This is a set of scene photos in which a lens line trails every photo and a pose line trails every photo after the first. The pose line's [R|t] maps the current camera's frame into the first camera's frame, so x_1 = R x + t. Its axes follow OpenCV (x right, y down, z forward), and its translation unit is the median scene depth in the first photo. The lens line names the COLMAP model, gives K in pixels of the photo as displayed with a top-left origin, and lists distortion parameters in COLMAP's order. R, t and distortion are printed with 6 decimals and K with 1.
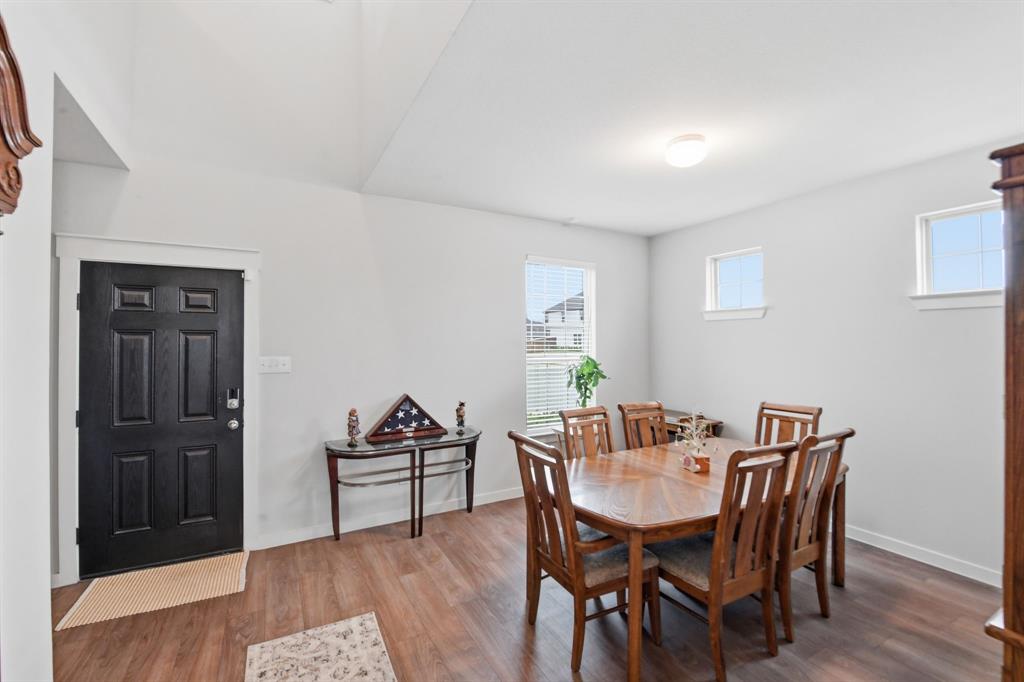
lens RADIAL K [[429.2, 0, 503.5], [0, 429.2, 335.9], [0, 0, 1]] dist [-0.016096, -0.002029]
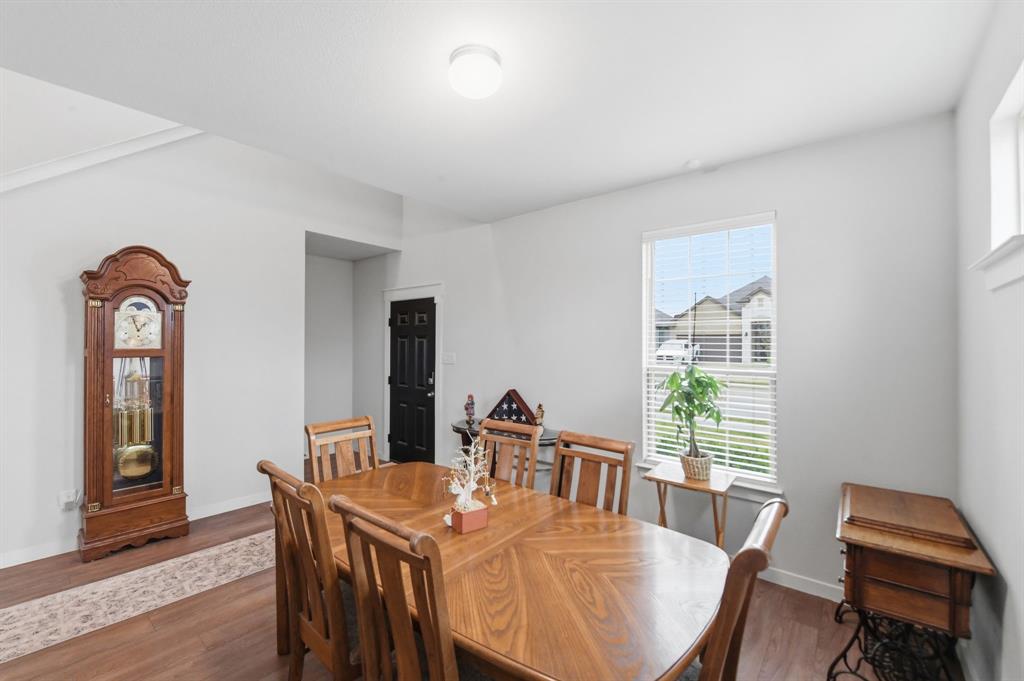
lens RADIAL K [[422.7, 0, 518.5], [0, 422.7, 339.7], [0, 0, 1]] dist [-0.013164, -0.001458]
pose [[0.370433, 0.003293, -0.928853, 0.907637], [0.011225, 0.999905, 0.008021, -0.005652], [0.928791, -0.013397, 0.370361, 0.673050]]
